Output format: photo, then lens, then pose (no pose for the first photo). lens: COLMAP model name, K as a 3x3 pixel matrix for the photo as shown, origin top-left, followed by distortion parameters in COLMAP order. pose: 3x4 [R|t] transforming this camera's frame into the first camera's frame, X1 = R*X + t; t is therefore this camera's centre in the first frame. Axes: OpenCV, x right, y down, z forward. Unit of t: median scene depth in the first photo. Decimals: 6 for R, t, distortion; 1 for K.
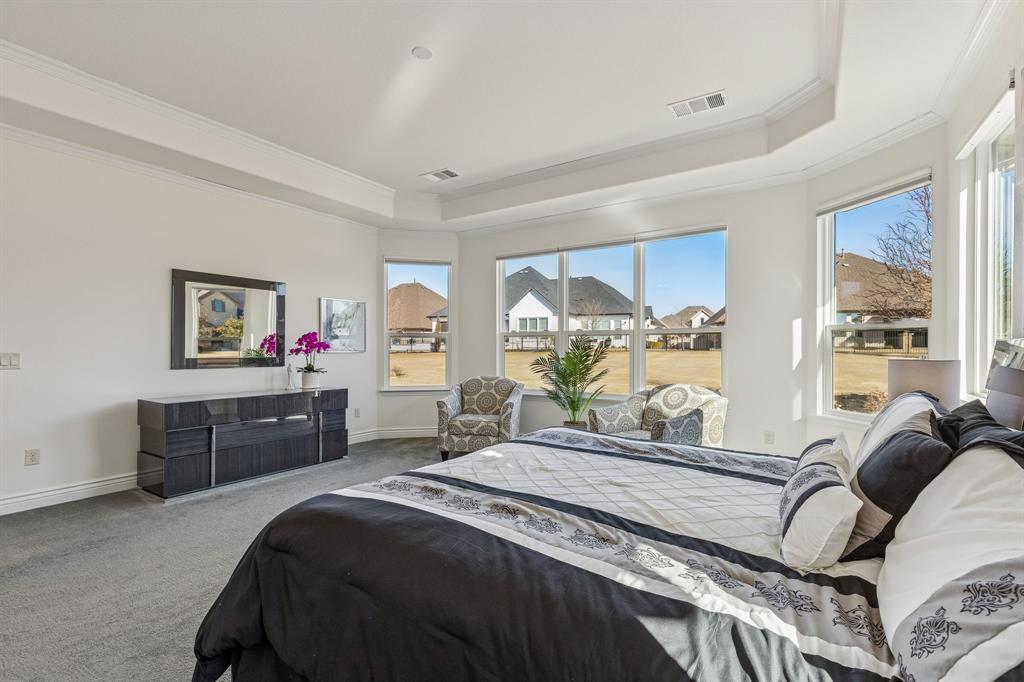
lens RADIAL K [[456.4, 0, 513.1], [0, 456.4, 347.8], [0, 0, 1]] dist [0.002413, -0.000179]
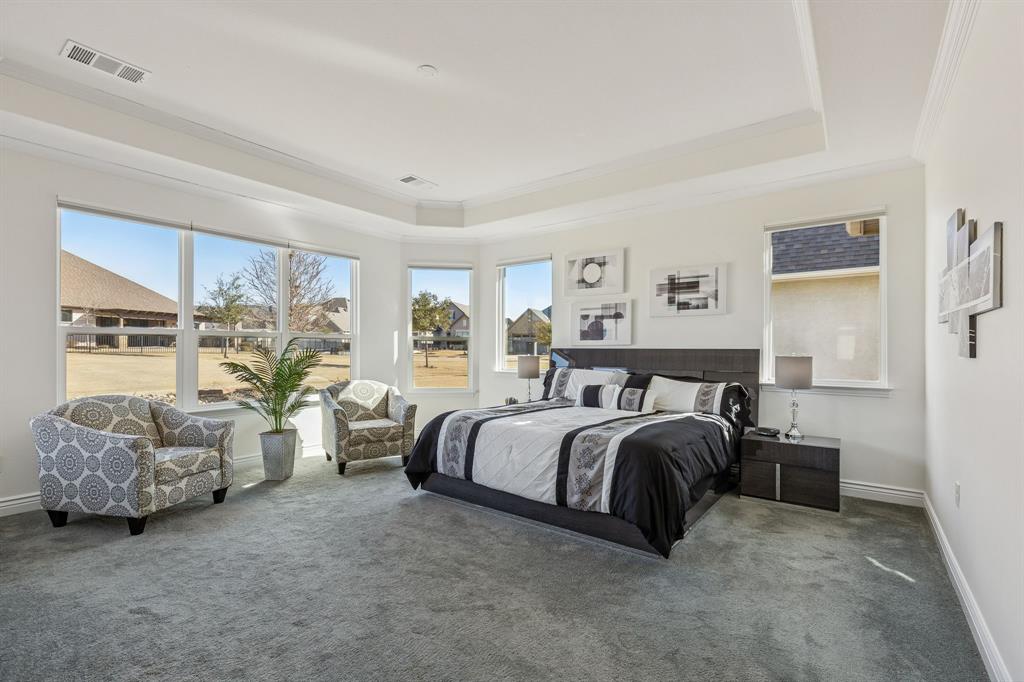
lens RADIAL K [[456.4, 0, 513.1], [0, 456.4, 347.8], [0, 0, 1]] dist [0.002413, -0.000179]
pose [[0.051443, -0.003548, 0.998670, -0.750473], [0.000577, 0.999994, 0.003523, -0.008715], [-0.998676, 0.000395, 0.051444, 0.451047]]
